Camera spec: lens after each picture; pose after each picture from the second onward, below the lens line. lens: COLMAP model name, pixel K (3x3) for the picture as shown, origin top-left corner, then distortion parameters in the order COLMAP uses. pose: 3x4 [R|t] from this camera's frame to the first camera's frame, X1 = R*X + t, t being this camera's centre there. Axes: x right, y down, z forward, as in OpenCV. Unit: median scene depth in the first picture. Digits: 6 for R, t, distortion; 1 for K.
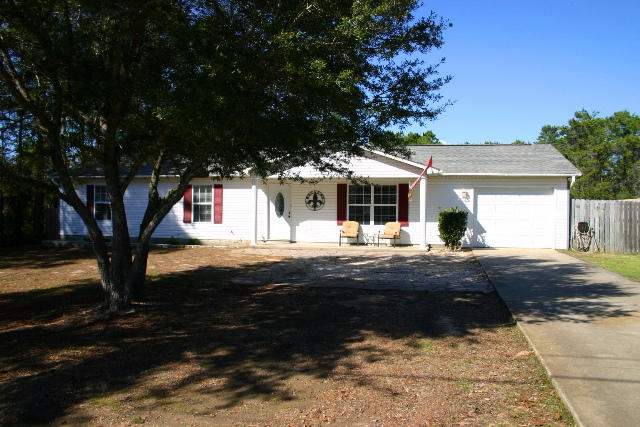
lens RADIAL K [[517.2, 0, 320.7], [0, 517.2, 209.3], [0, 0, 1]] dist [-0.138428, 0.100190]
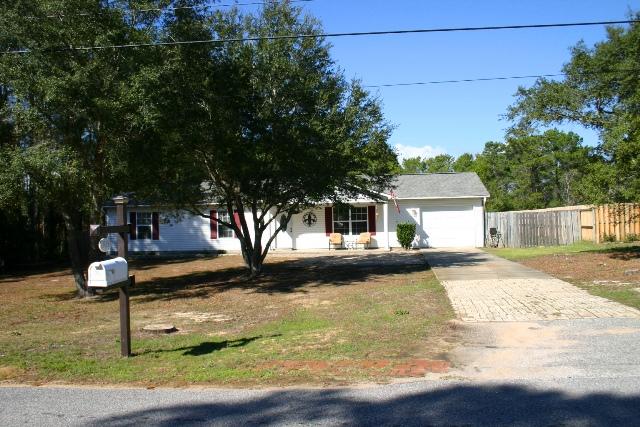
lens RADIAL K [[622.4, 0, 318.8], [0, 622.4, 212.9], [0, 0, 1]] dist [-0.238191, 0.000000]
pose [[0.993833, -0.030864, 0.106508, -0.172597], [0.032759, 0.999334, -0.016084, -0.006712], [-0.105940, 0.019474, 0.994182, -0.714890]]
